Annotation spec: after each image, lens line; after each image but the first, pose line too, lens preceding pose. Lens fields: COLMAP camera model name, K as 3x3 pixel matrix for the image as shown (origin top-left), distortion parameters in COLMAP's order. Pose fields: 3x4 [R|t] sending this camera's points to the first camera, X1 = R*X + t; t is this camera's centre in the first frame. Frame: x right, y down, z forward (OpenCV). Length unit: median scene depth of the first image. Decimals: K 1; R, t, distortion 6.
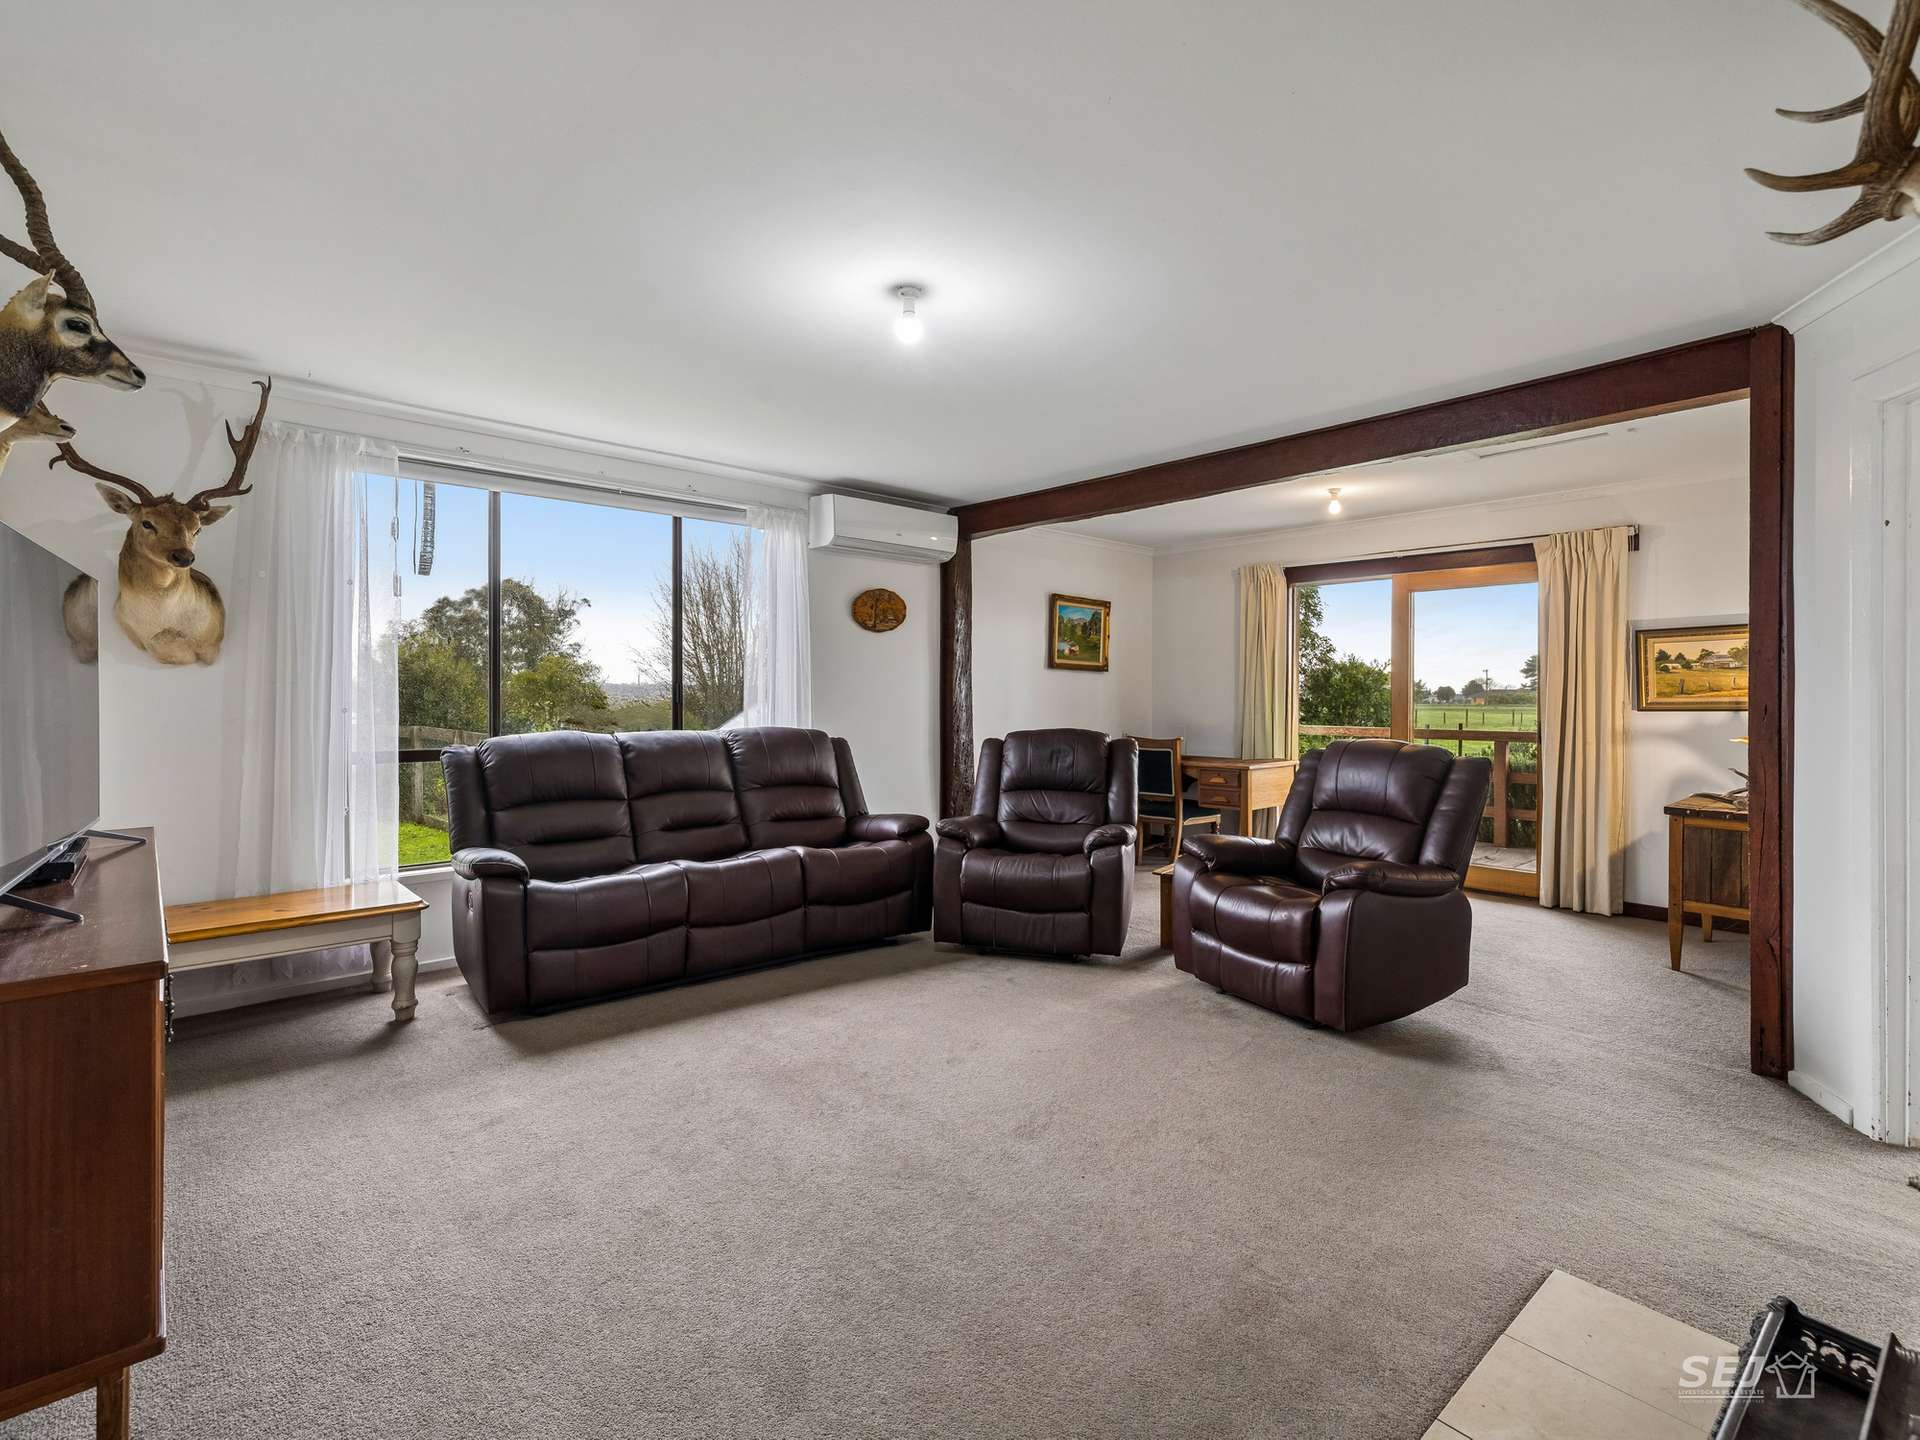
lens RADIAL K [[924.4, 0, 946.7], [0, 924.4, 708.6], [0, 0, 1]] dist [0.003724, 0.000301]
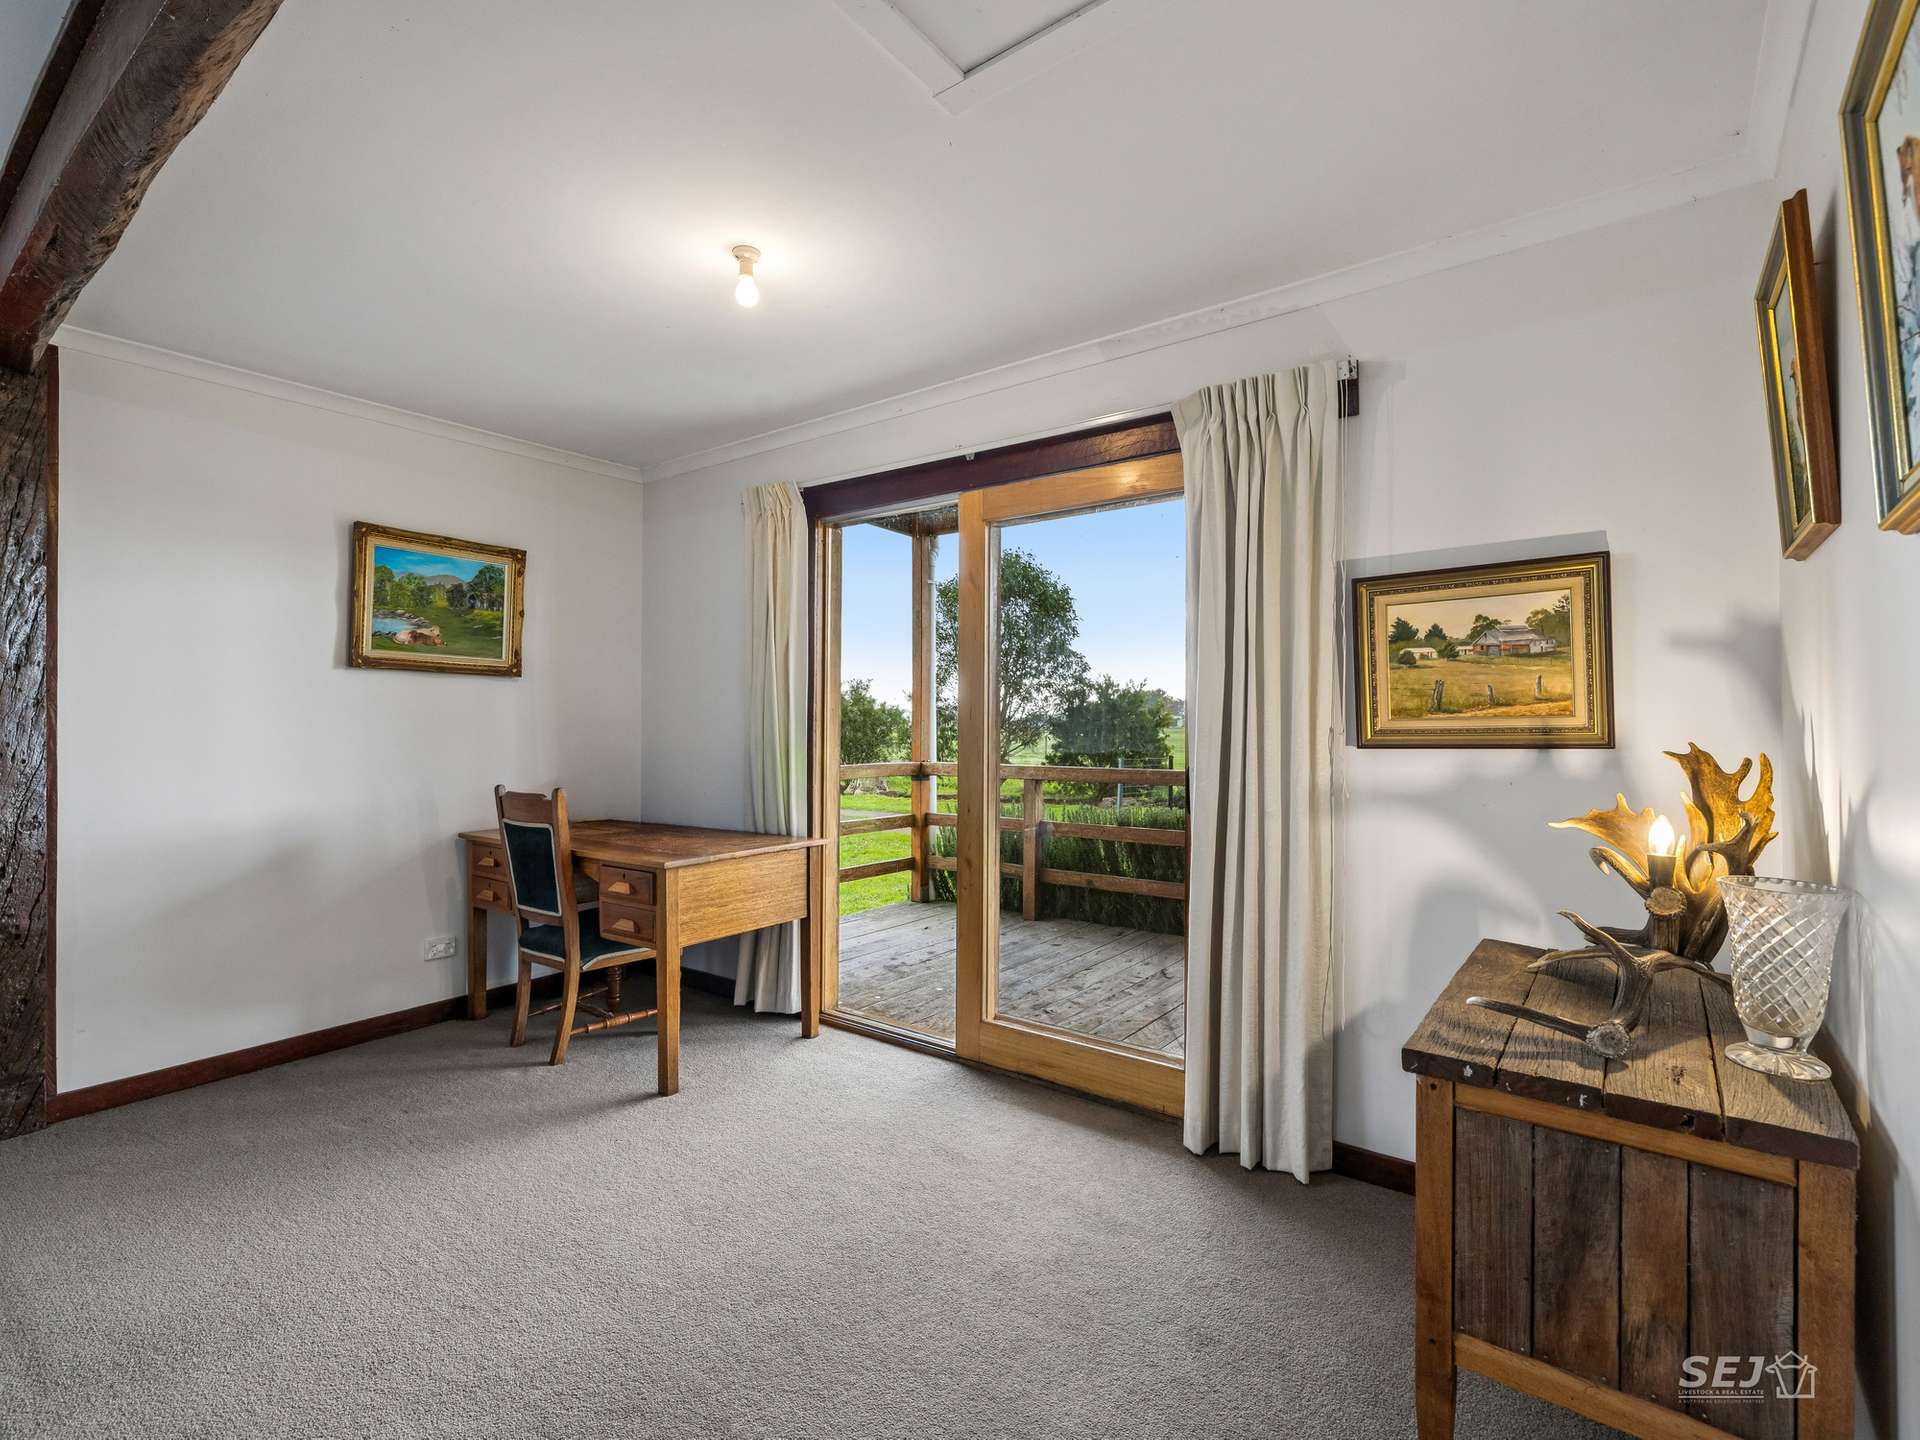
lens RADIAL K [[926.8, 0, 940.7], [0, 926.8, 735.6], [0, 0, 1]] dist [0.003432, -0.000275]
pose [[0.982226, -0.006875, 0.187577, 0.438558], [0.006410, 0.999975, 0.003089, -0.006456], [-0.187594, -0.001832, 0.982245, 0.561892]]
